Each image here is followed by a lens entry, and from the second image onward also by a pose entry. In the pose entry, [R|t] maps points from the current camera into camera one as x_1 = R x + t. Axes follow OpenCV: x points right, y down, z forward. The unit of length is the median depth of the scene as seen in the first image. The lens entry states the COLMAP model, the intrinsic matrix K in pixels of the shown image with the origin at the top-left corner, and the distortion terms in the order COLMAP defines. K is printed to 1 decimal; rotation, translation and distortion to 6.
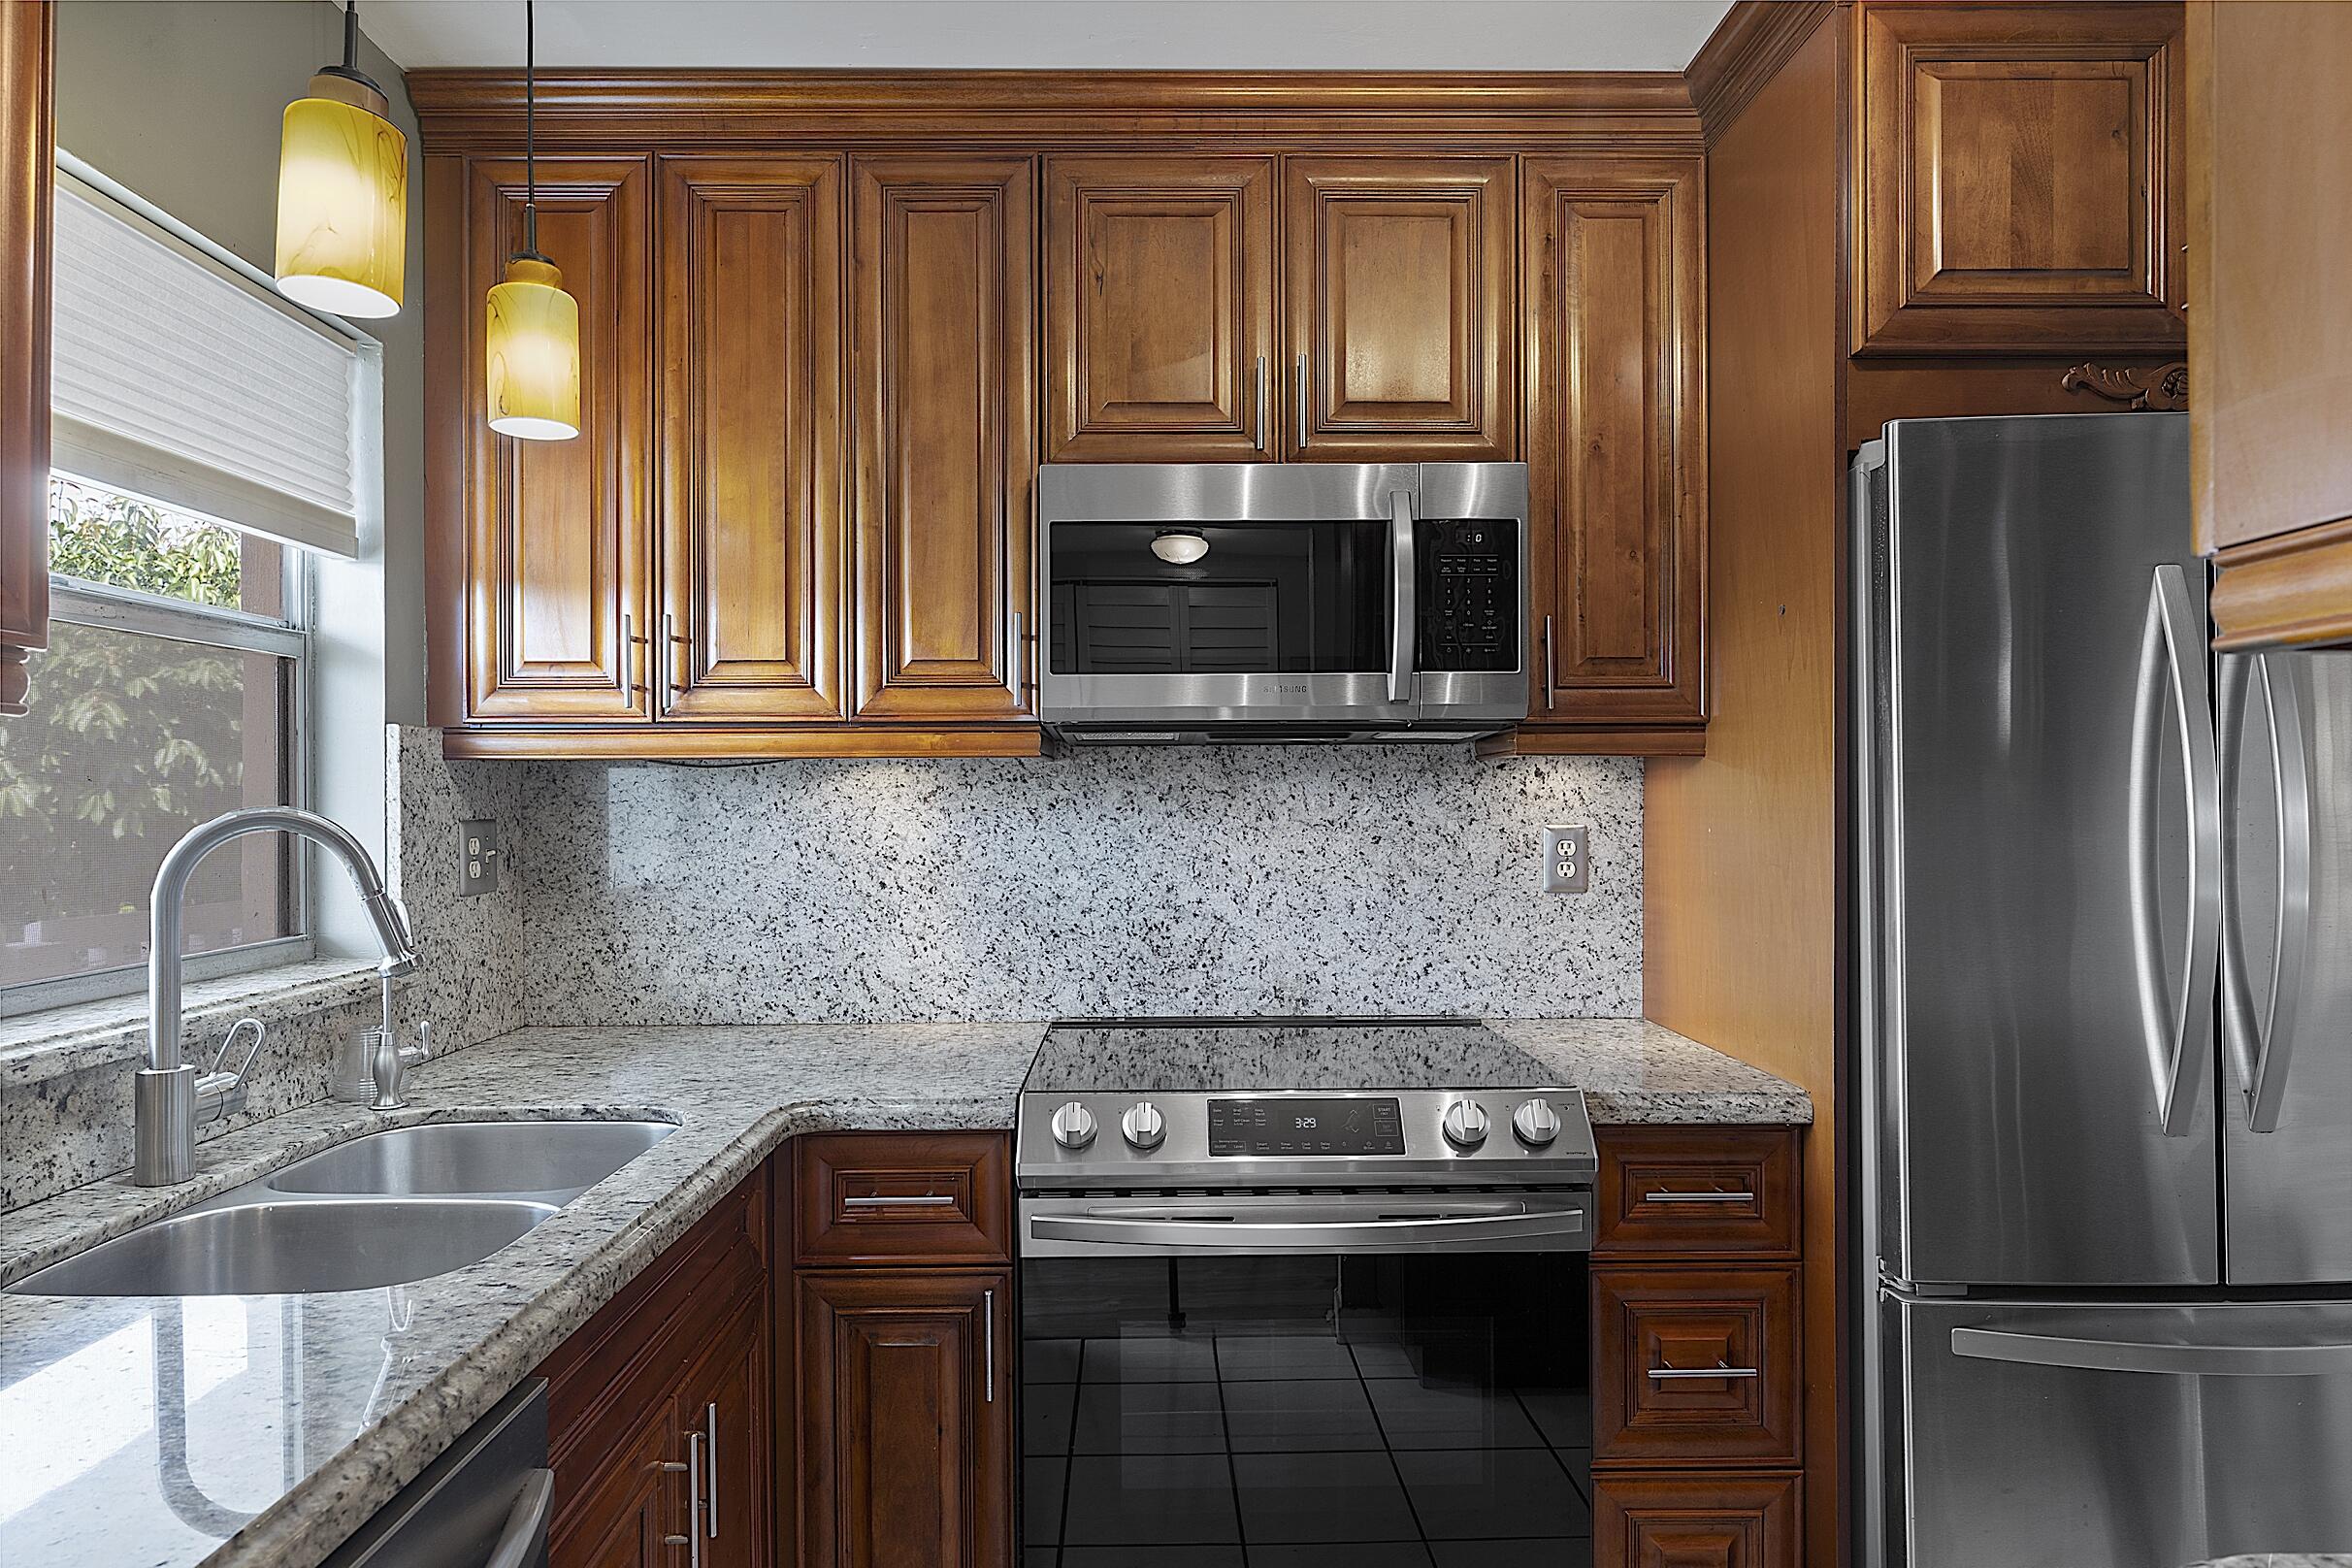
lens RADIAL K [[1394.4, 0, 1139.3], [0, 1394.4, 797.8], [0, 0, 1]] dist [0.002898, 0.001783]
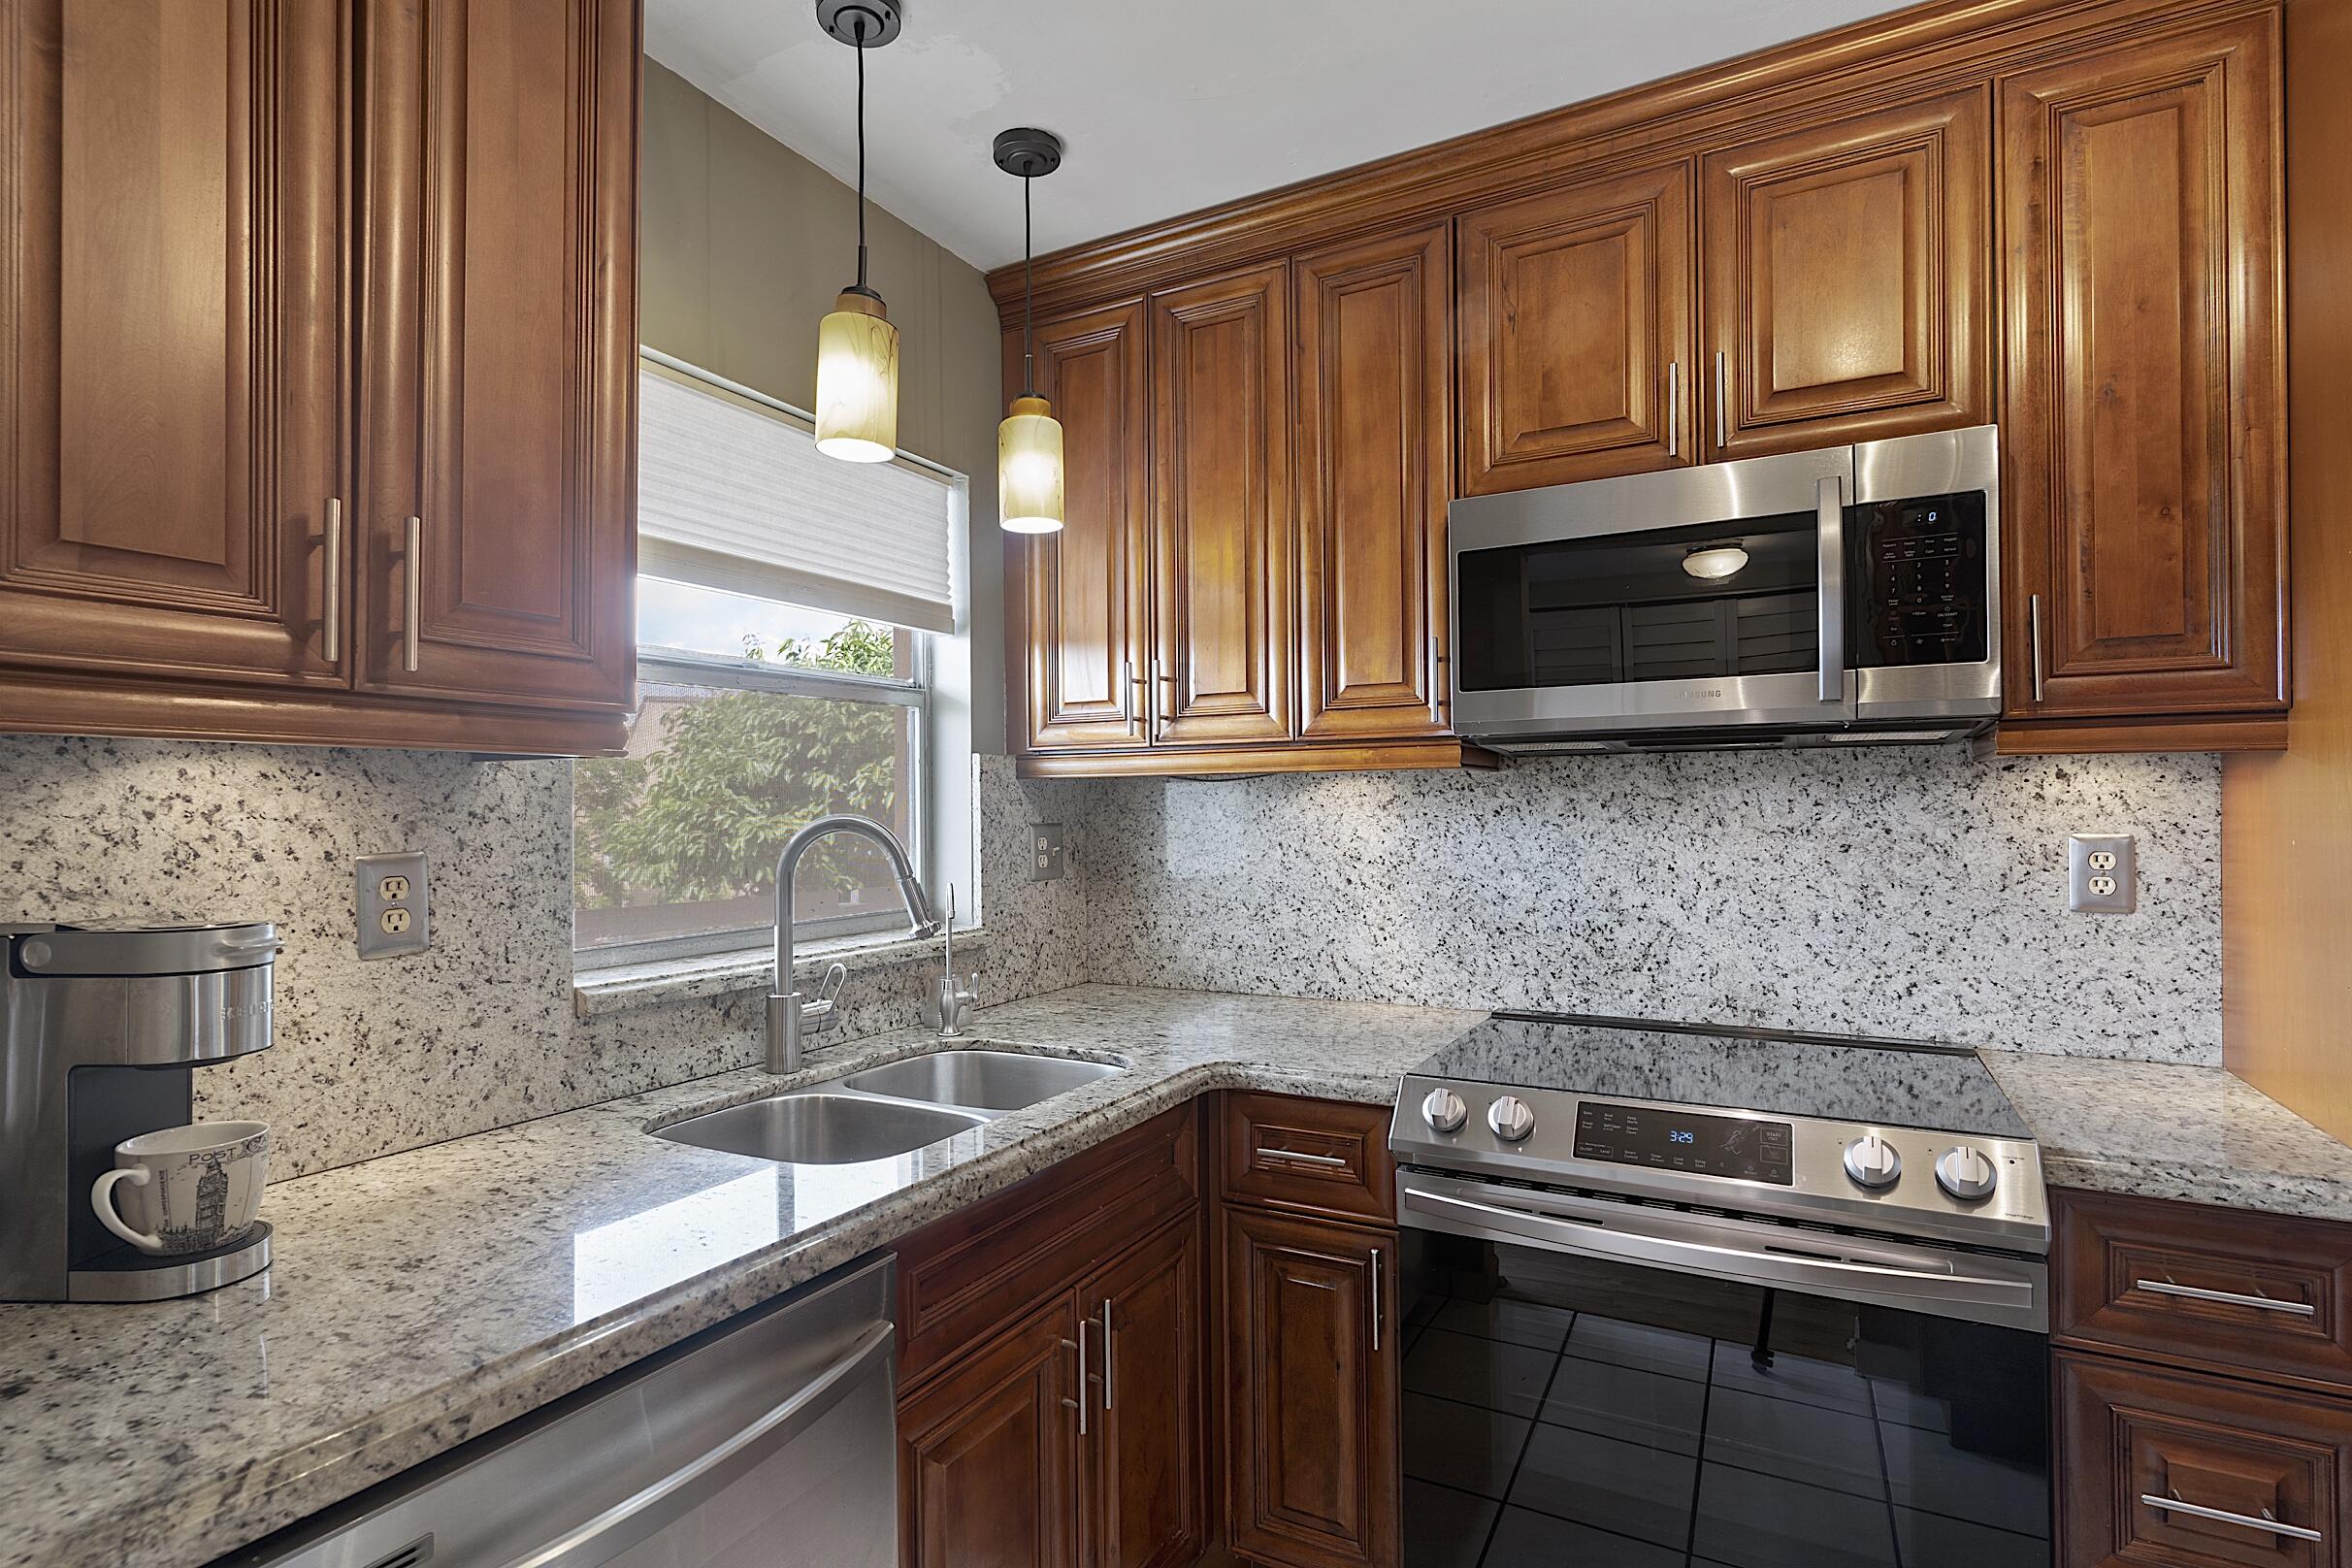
lens RADIAL K [[1175.9, 0, 1135.7], [0, 1175.9, 798.0], [0, 0, 1]] dist [0.012081, -0.000432]
pose [[0.869956, -0.007476, -0.493072, 0.163320], [0.005237, 0.999969, -0.005921, -0.001869], [0.493101, 0.002569, 0.869968, 0.074744]]
